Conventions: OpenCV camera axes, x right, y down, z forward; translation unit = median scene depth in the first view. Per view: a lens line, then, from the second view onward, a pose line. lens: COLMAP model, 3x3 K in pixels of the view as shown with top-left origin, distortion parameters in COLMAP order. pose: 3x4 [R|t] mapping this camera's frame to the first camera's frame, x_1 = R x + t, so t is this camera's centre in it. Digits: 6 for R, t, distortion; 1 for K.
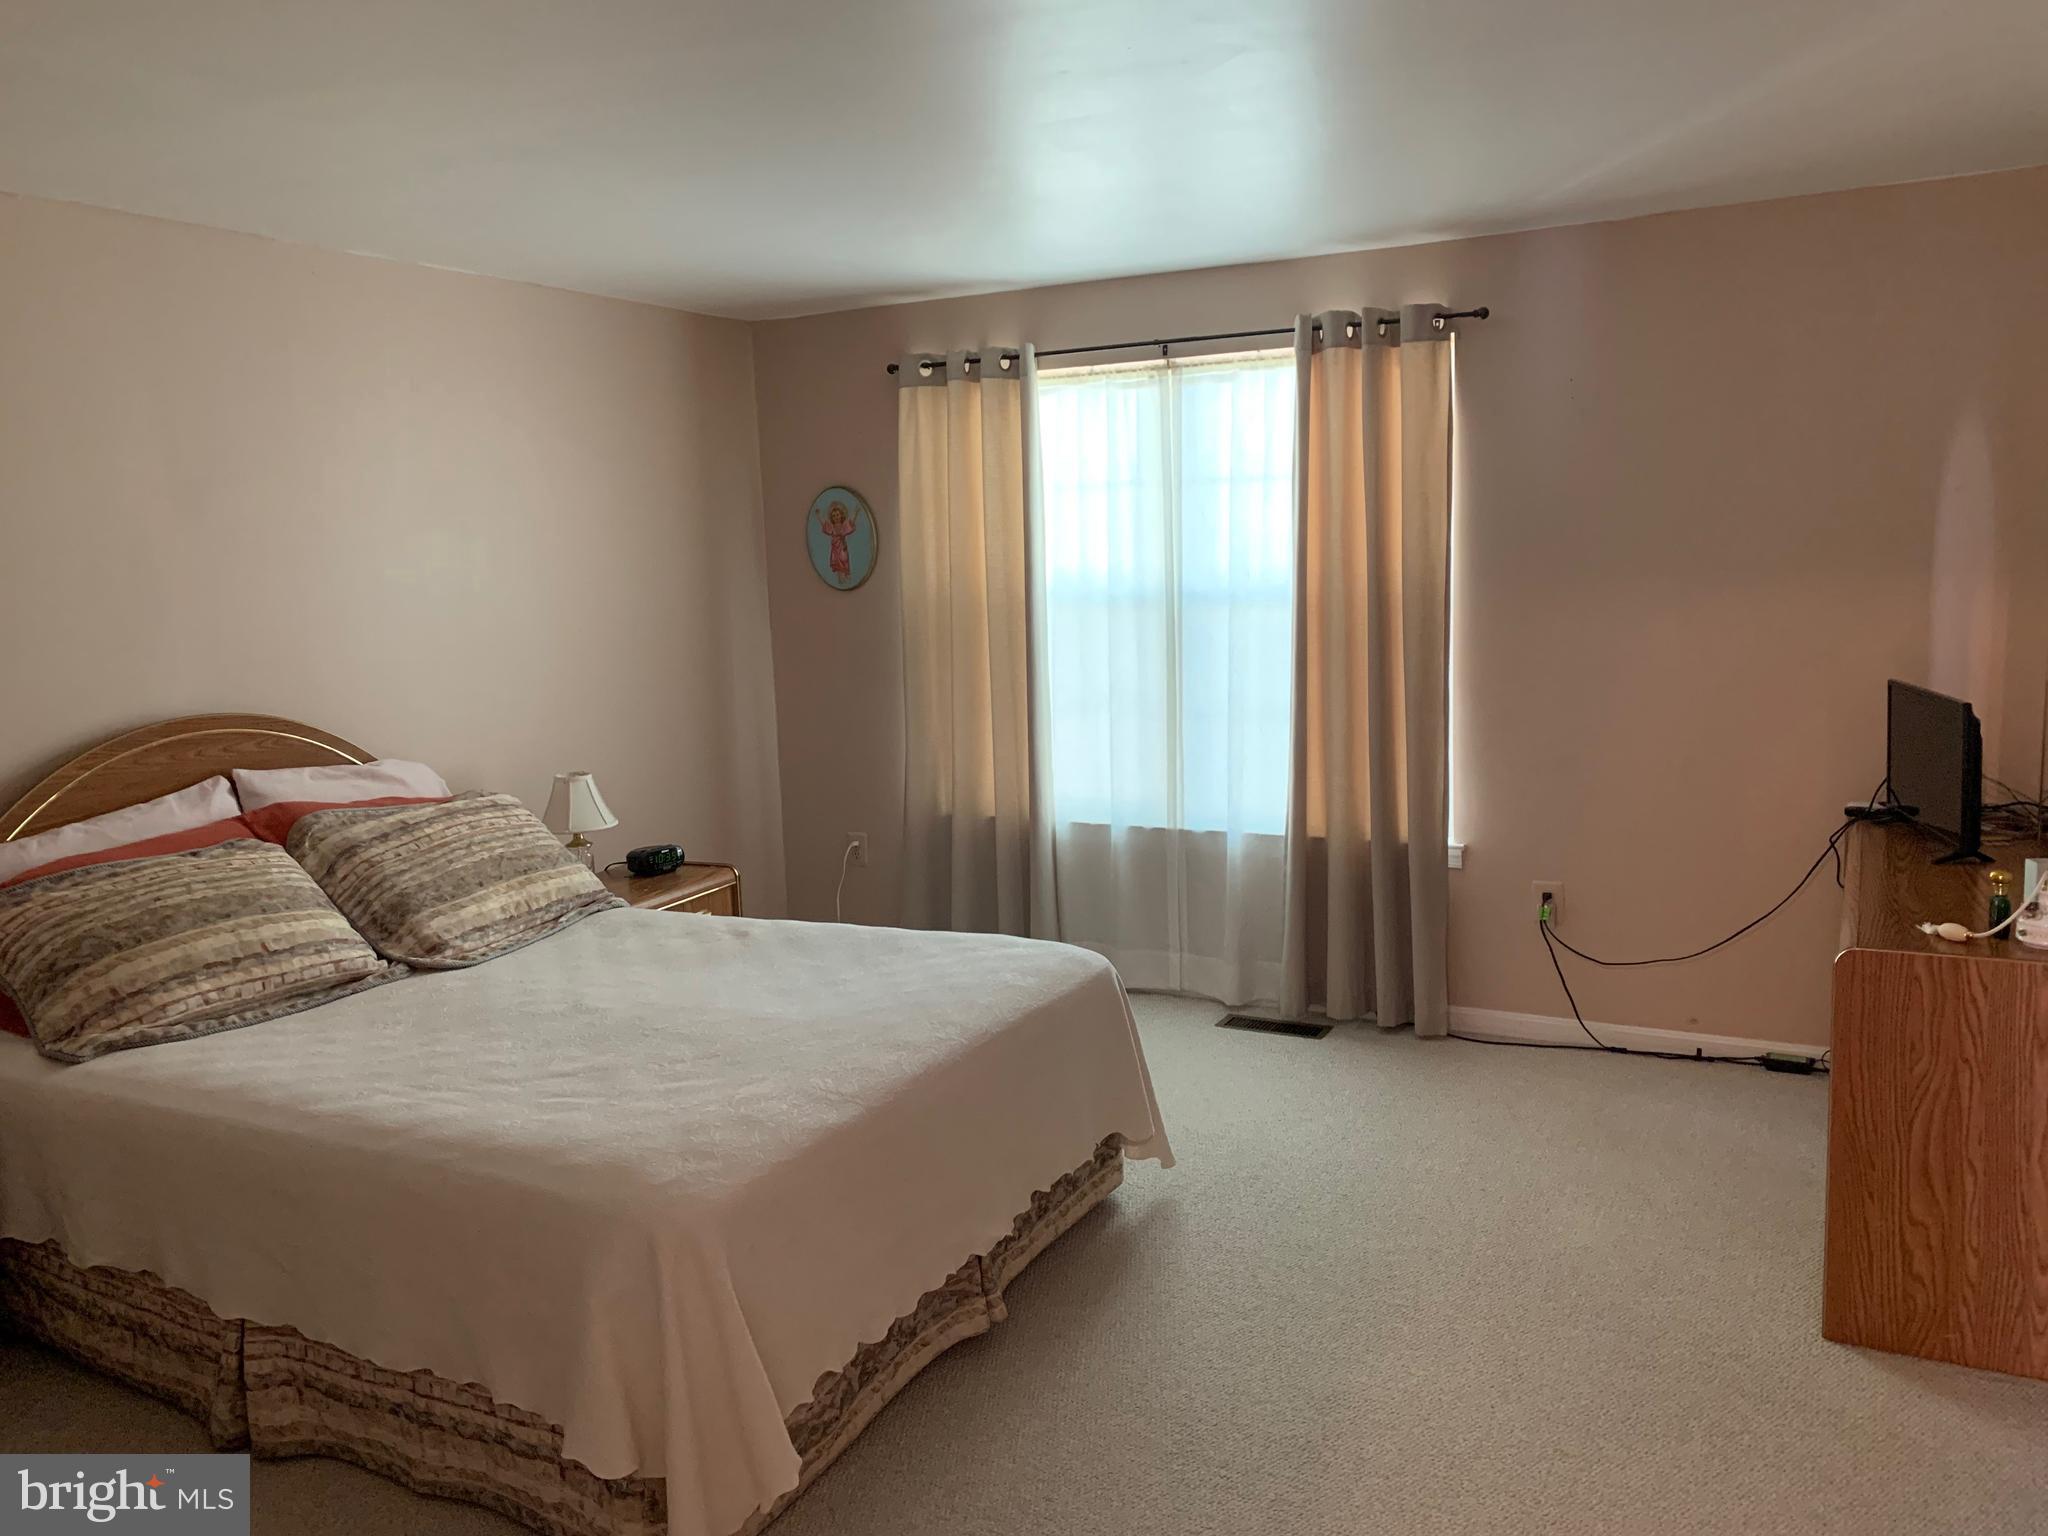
lens RADIAL K [[1563.9, 0, 1025.6], [0, 1563.9, 764.5], [0, 0, 1]] dist [0.011849, -0.005668]
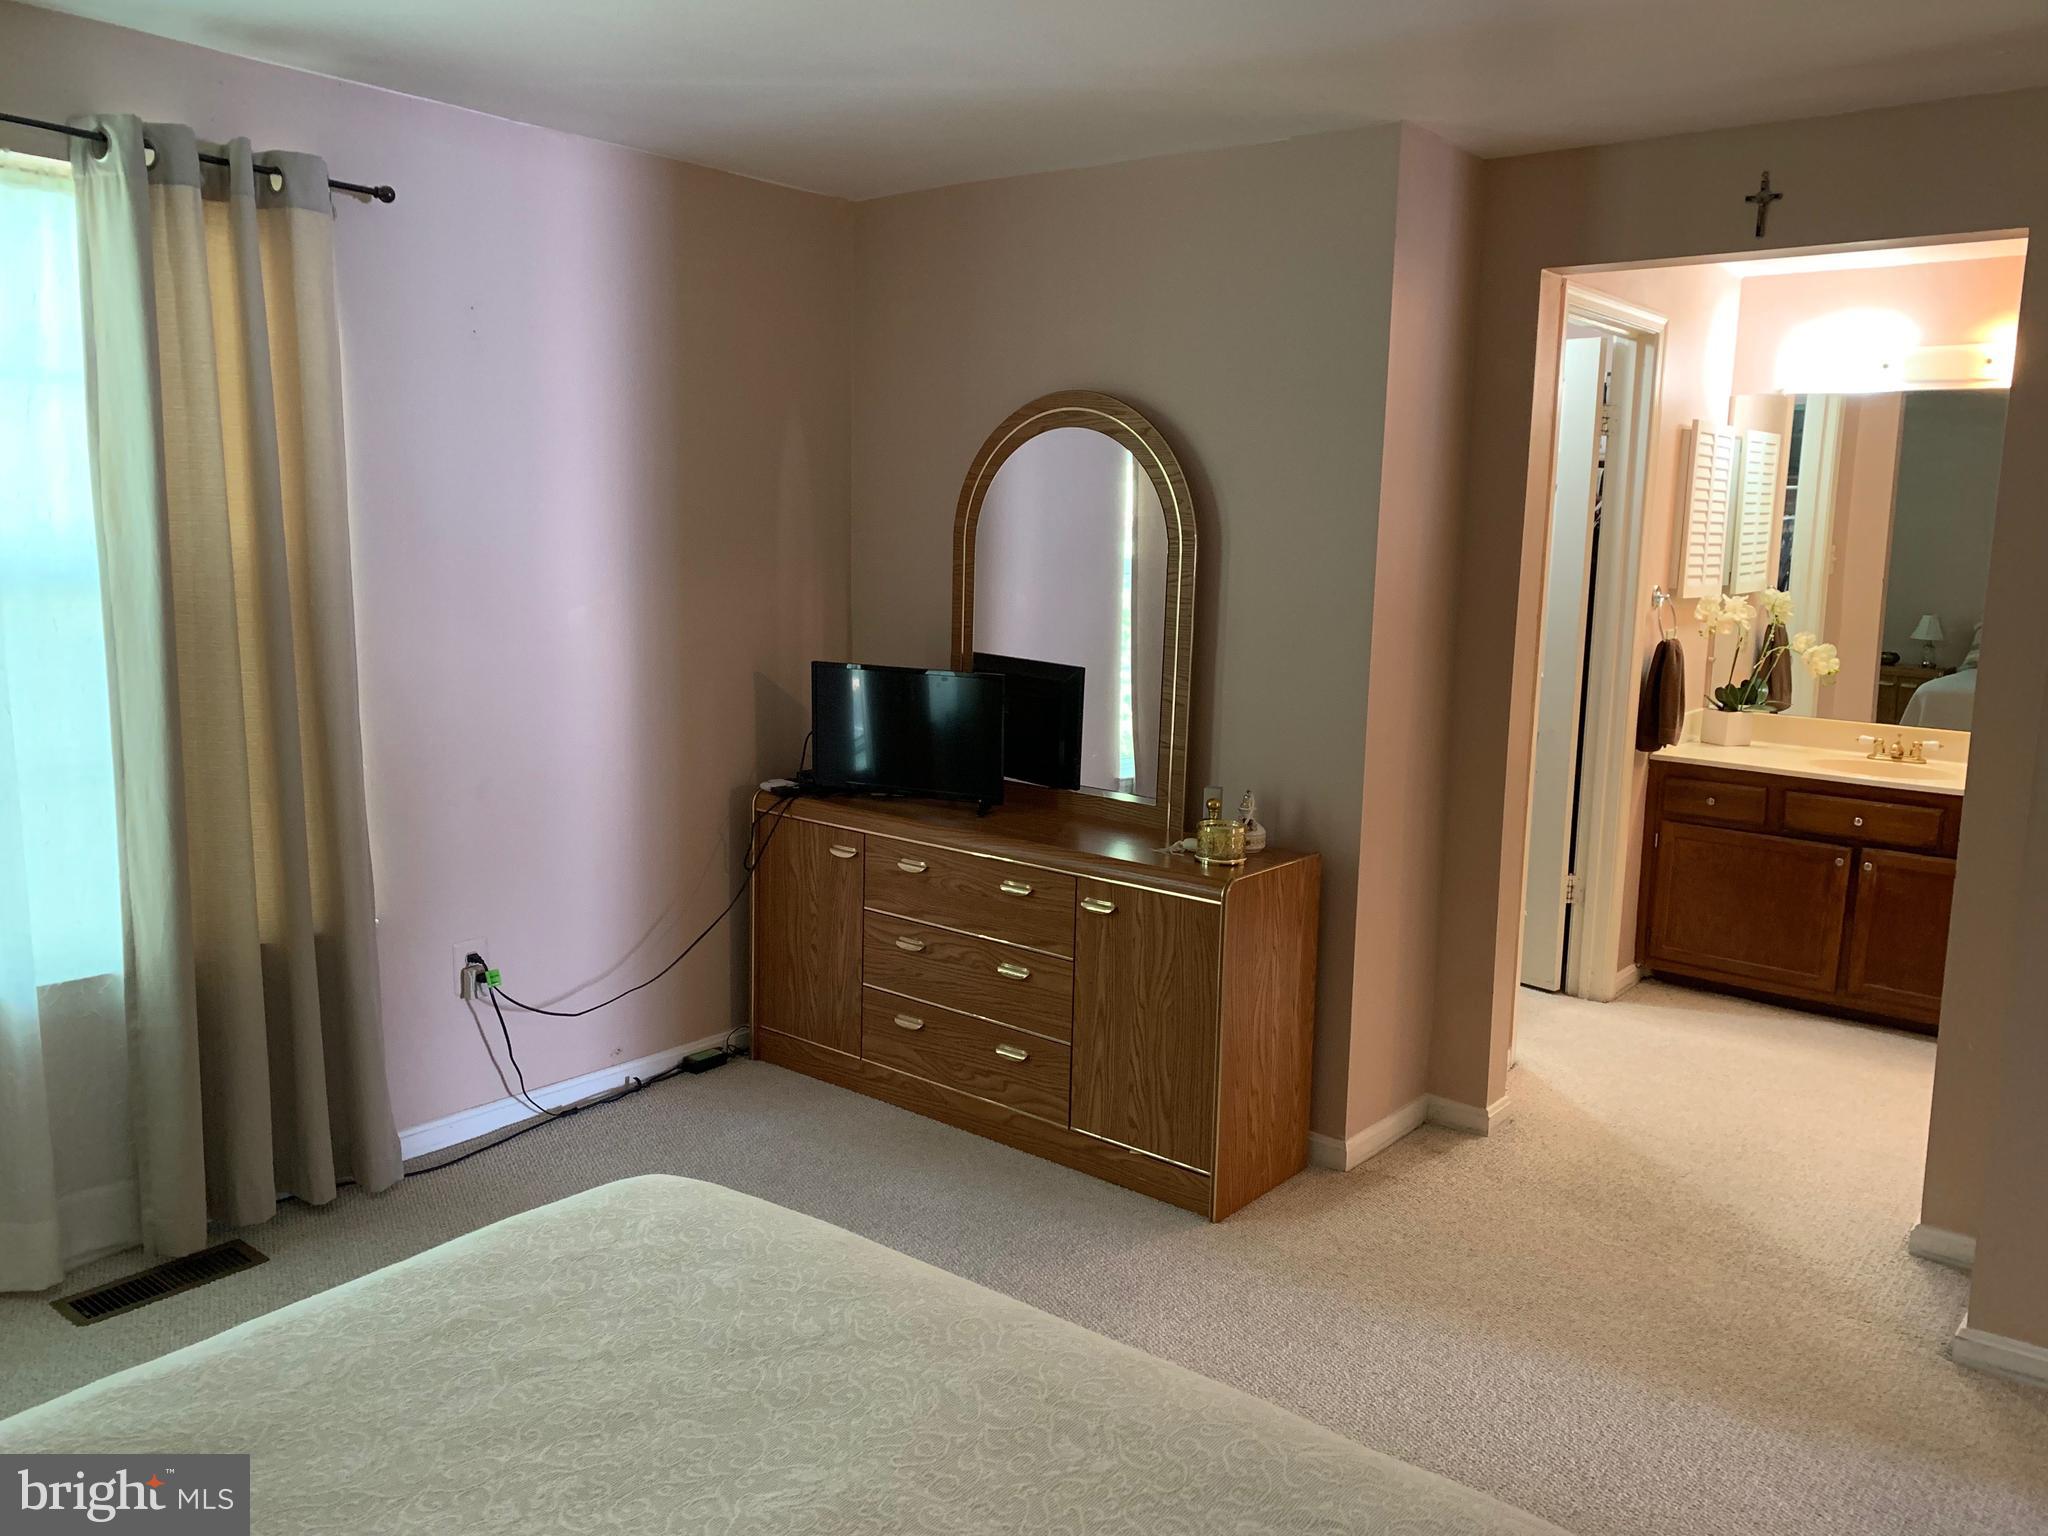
lens RADIAL K [[1563.9, 0, 1026.4], [0, 1563.9, 771.3], [0, 0, 1]] dist [0.011849, -0.005668]
pose [[0.187975, -0.122569, 0.974496, -0.402445], [0.112344, 0.988354, 0.102641, -0.063940], [-0.975728, 0.090184, 0.199555, 0.592267]]
